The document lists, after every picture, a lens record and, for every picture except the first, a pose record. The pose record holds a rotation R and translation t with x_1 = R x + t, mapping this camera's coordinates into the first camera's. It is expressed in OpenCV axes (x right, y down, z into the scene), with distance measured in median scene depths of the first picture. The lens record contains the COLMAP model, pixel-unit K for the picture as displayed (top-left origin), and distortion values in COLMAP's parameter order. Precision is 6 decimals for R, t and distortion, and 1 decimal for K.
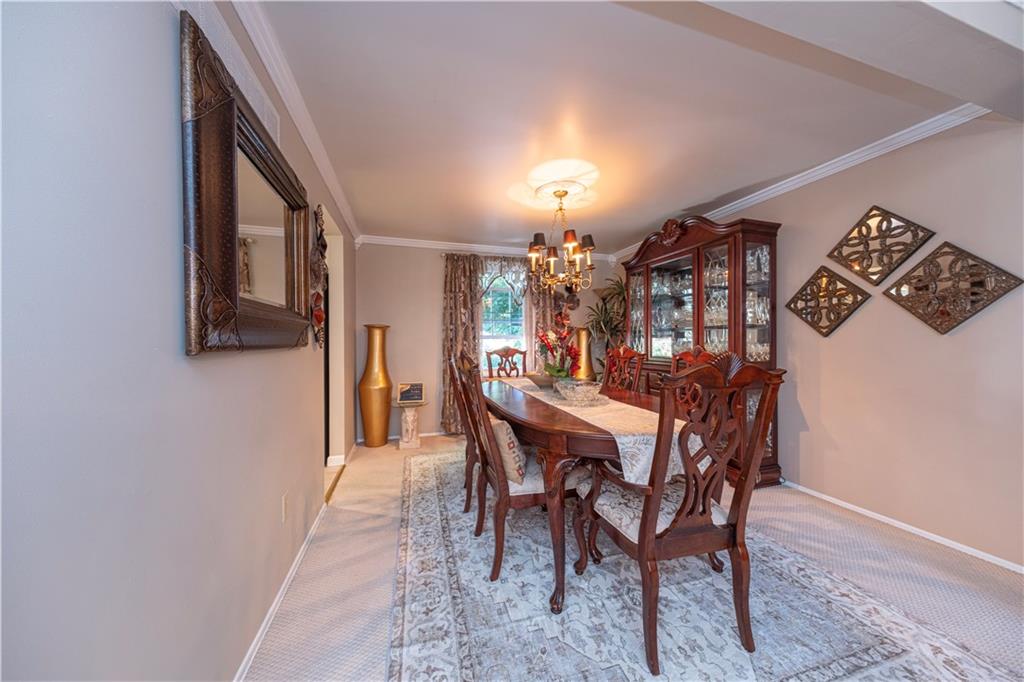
lens RADIAL K [[350.4, 0, 522.4], [0, 350.4, 343.6], [0, 0, 1]] dist [0.002854, -0.000066]
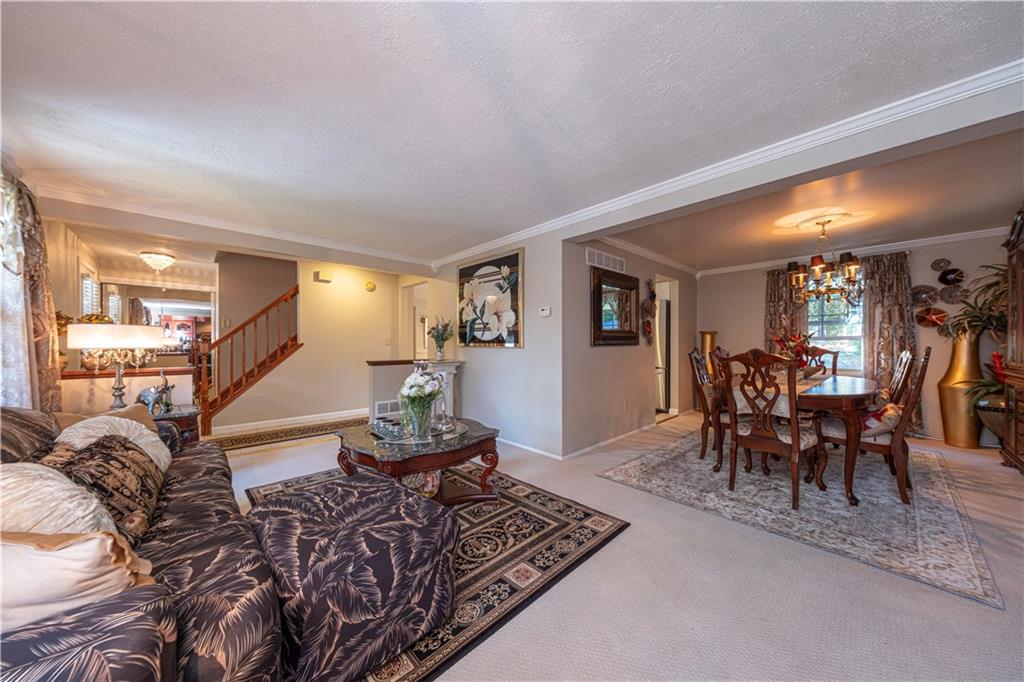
lens RADIAL K [[350.4, 0, 508.3], [0, 350.4, 342.5], [0, 0, 1]] dist [0.002854, -0.000066]
pose [[0.432747, 0.001720, -0.901514, 0.808999], [-0.003055, 0.999995, 0.000441, -0.006159], [0.901510, 0.002563, 0.432750, -0.573650]]
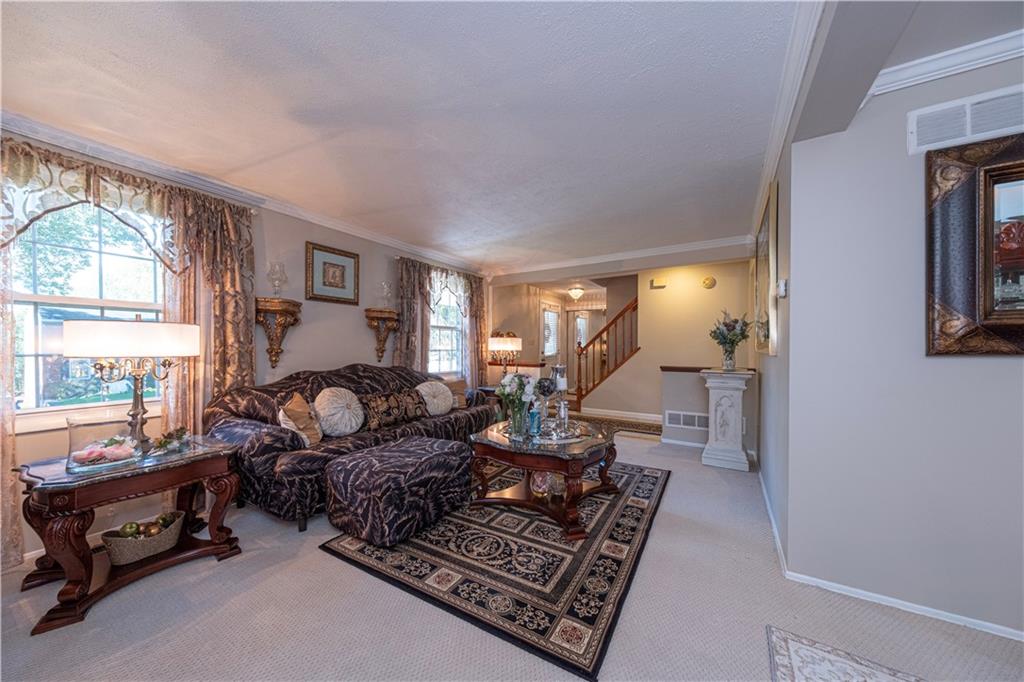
lens RADIAL K [[350.4, 0, 514.1], [0, 350.4, 349.4], [0, 0, 1]] dist [0.002854, -0.000066]
pose [[-0.758653, 0.008105, -0.651444, 0.553212], [0.001631, 0.999943, 0.010541, -0.008662], [0.651493, 0.006934, -0.758623, 0.323036]]
